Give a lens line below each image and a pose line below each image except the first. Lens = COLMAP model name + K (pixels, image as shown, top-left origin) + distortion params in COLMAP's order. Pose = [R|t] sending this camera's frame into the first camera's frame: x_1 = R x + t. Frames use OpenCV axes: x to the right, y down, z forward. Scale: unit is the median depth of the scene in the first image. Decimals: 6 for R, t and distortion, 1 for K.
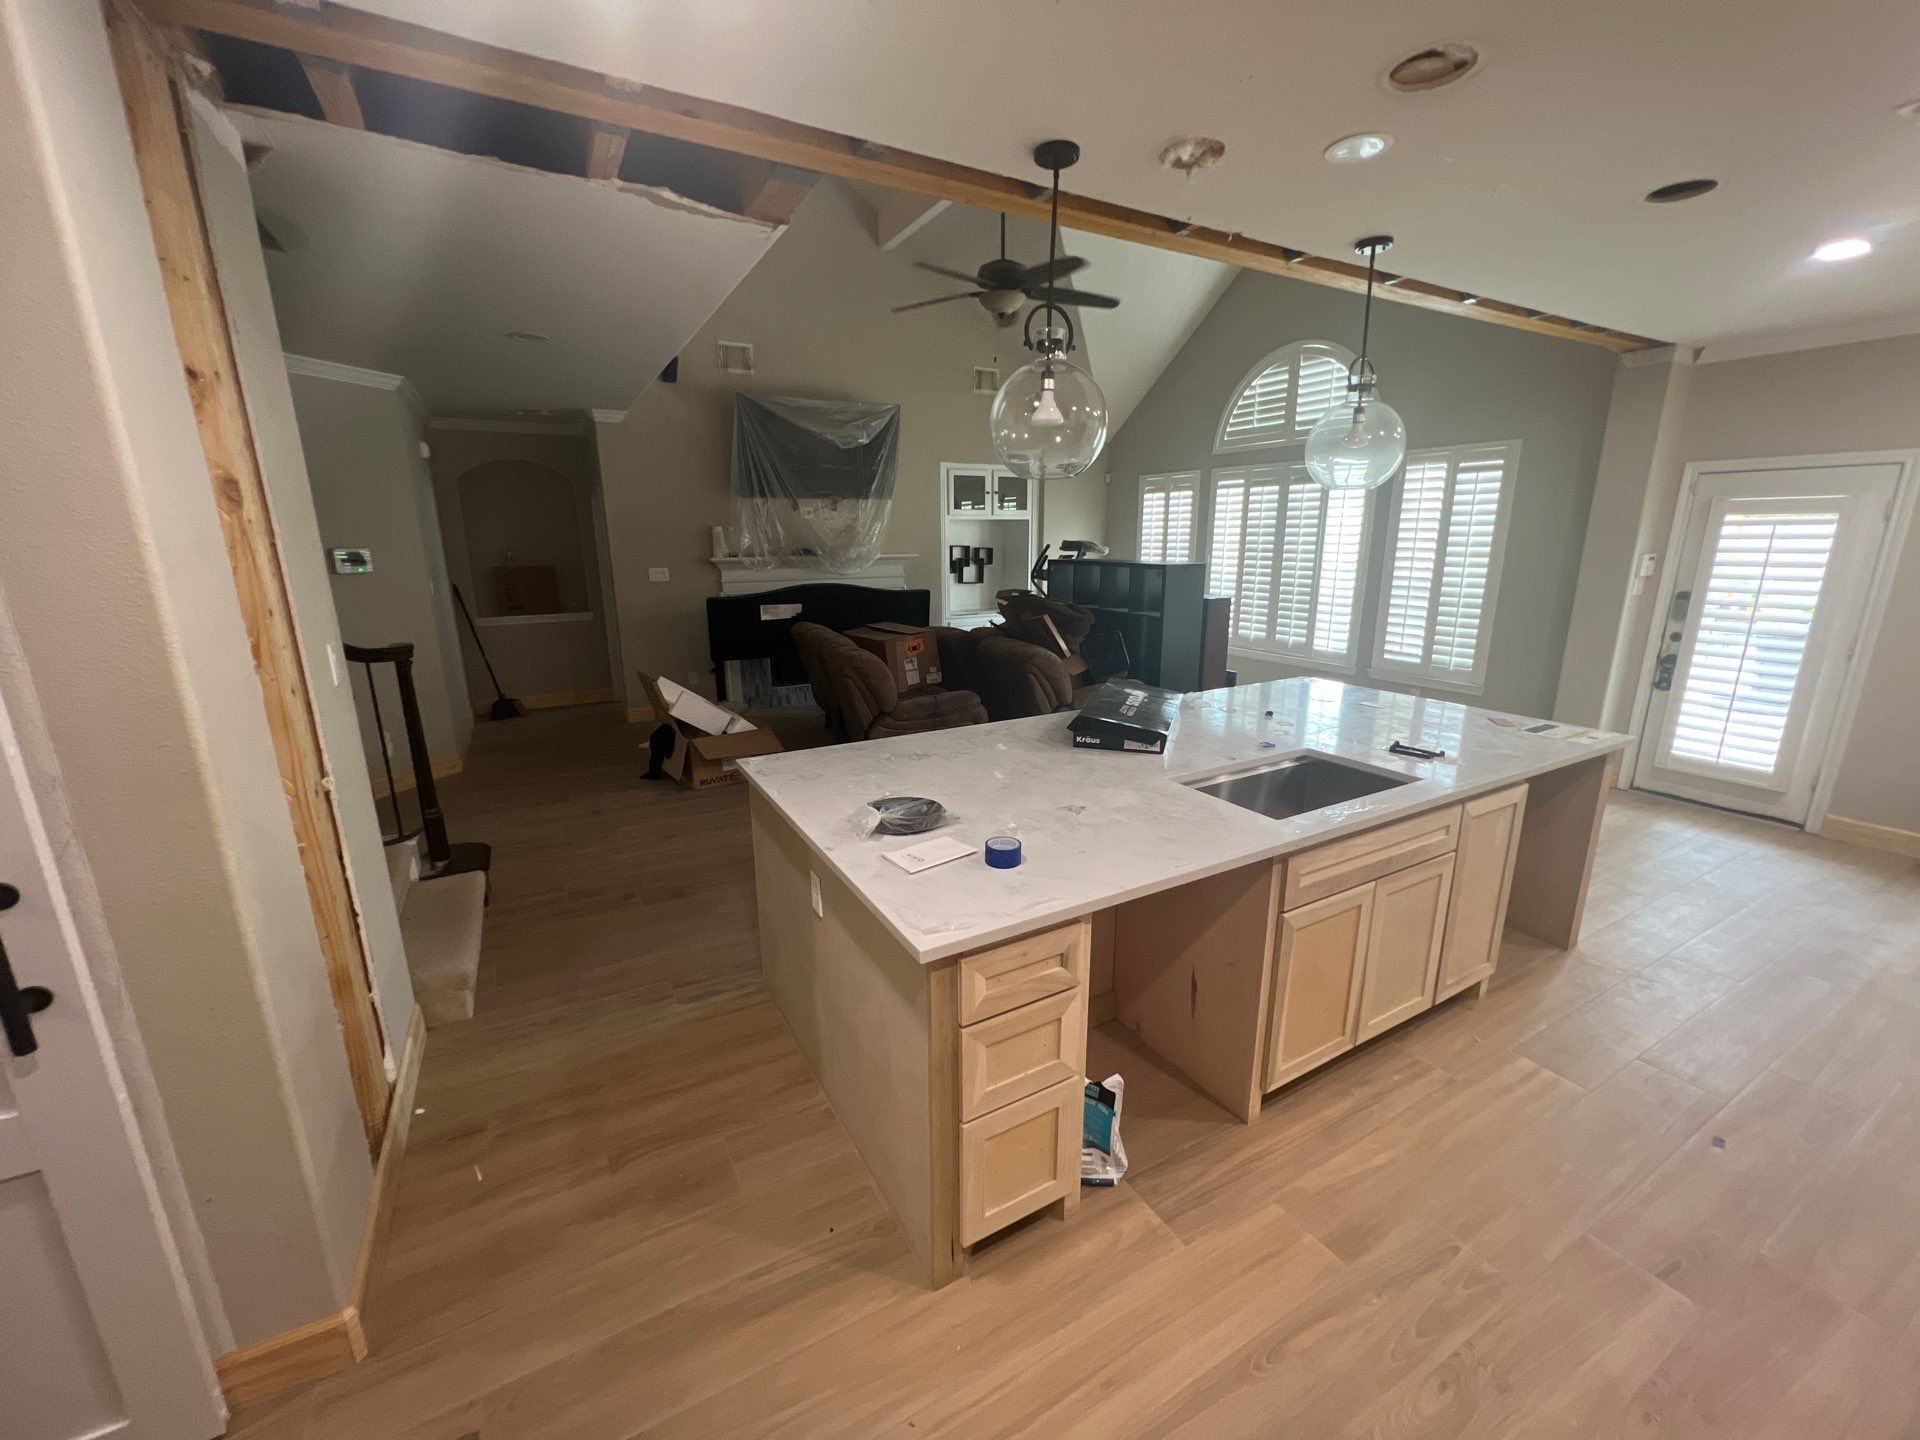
lens RADIAL K [[767.8, 0, 960.0], [0, 767.8, 722.4], [0, 0, 1]] dist [-0.003520, -0.000085]
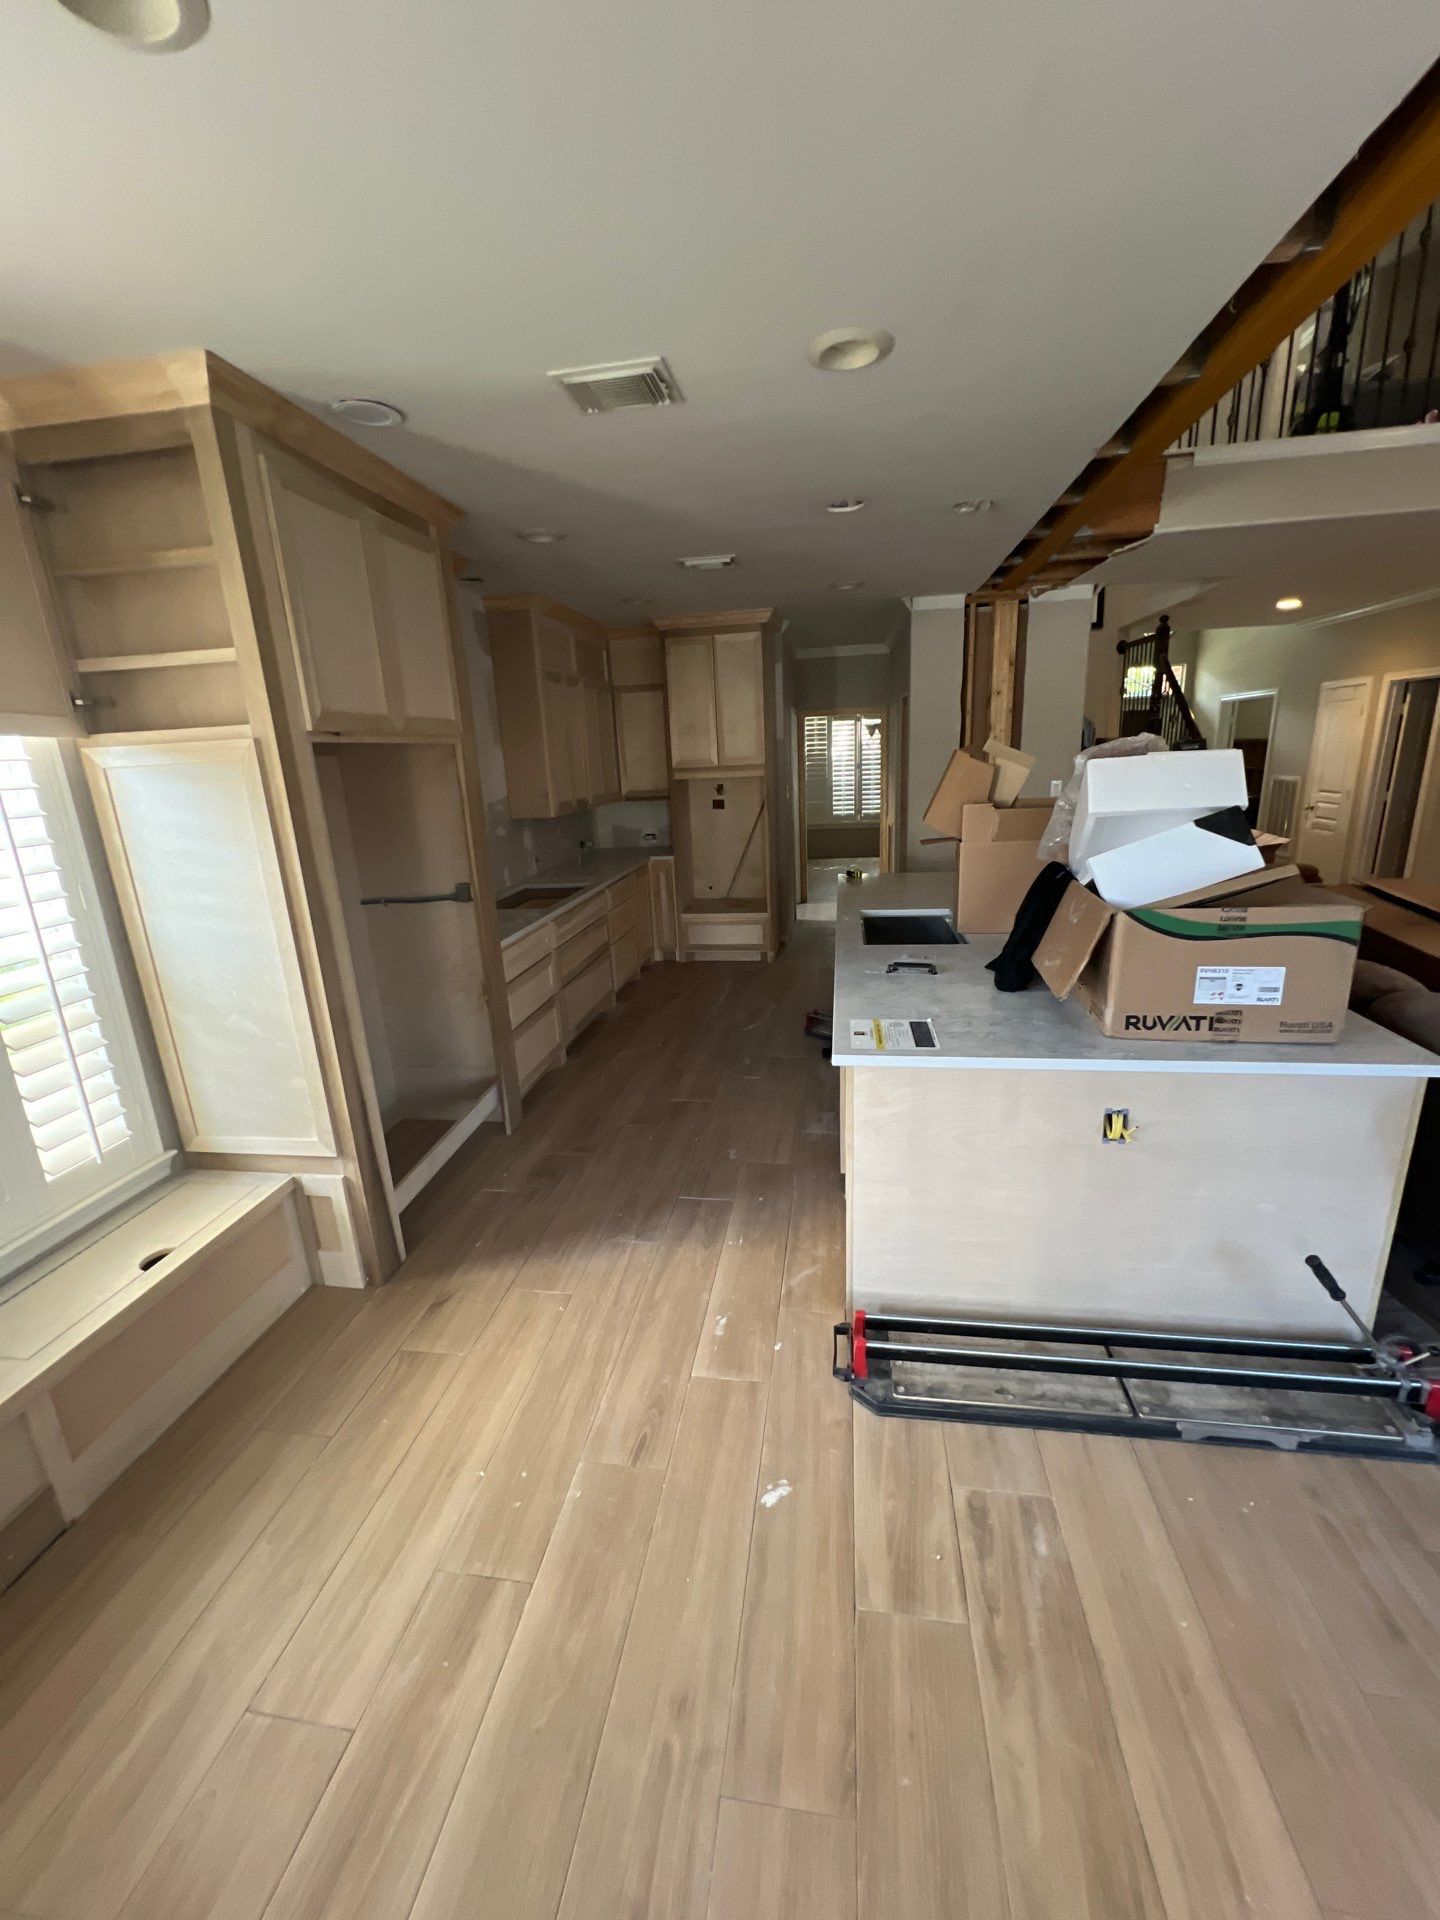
lens RADIAL K [[765.8, 0, 717.0], [0, 765.8, 960.0], [0, 0, 1]] dist [-0.001412, 0.000138]
pose [[-0.619664, 0.238958, -0.747606, 0.662446], [-0.142095, 0.902630, 0.406286, -0.150205], [0.771897, 0.357992, -0.525373, 0.572236]]
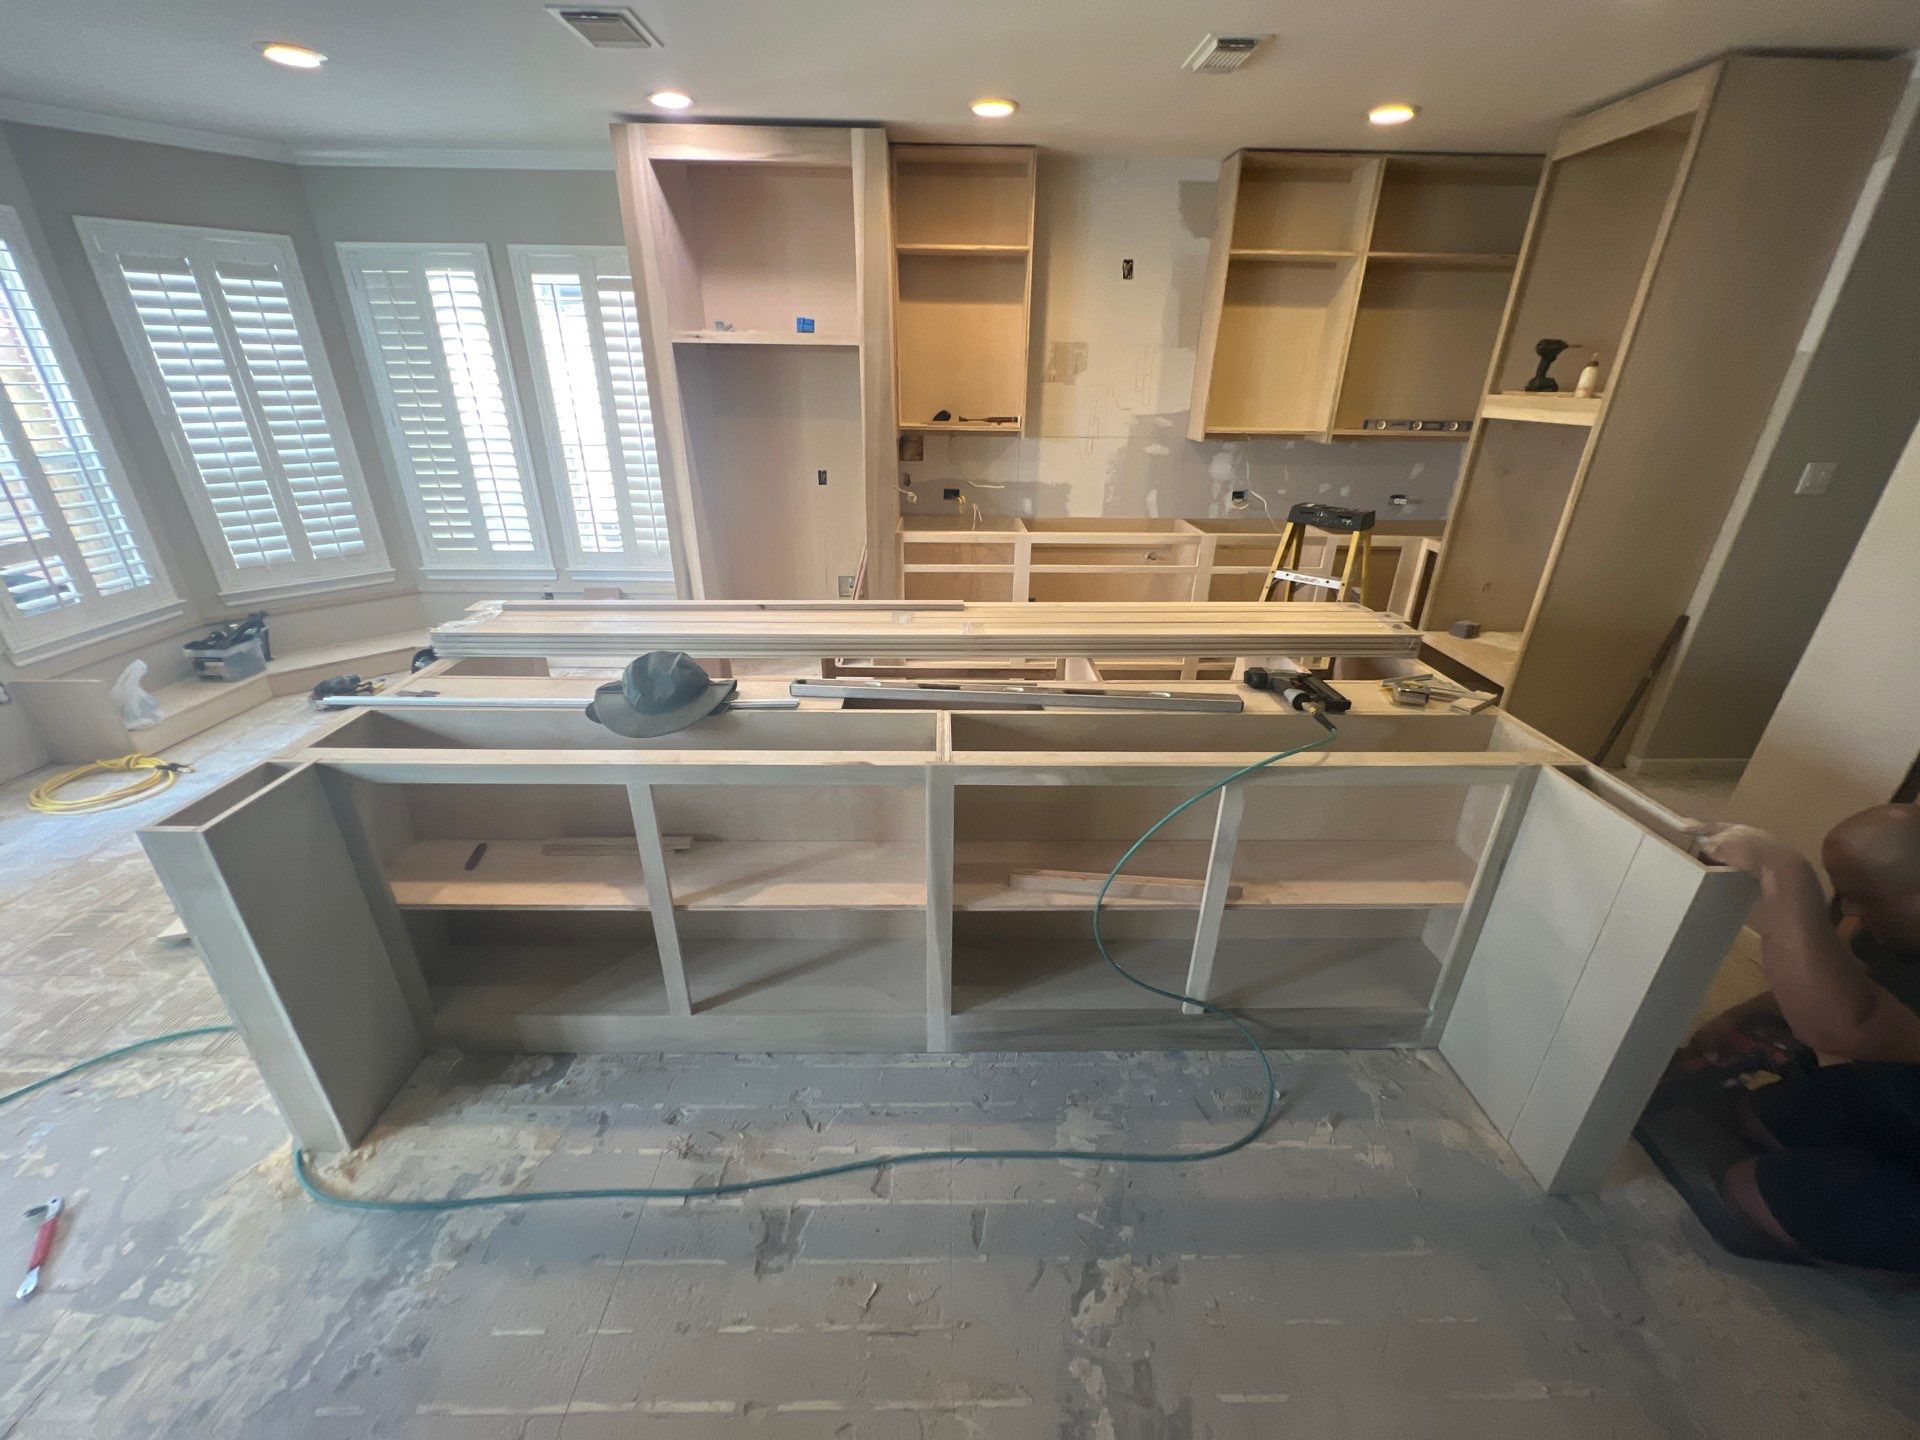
lens RADIAL K [[767.8, 0, 960.0], [0, 767.8, 722.4], [0, 0, 1]] dist [-0.003520, -0.000085]
pose [[-0.881343, -0.200357, 0.427892, -0.009316], [0.107204, 0.797214, 0.594101, -0.162455], [-0.460154, 0.569479, -0.681140, 0.663179]]
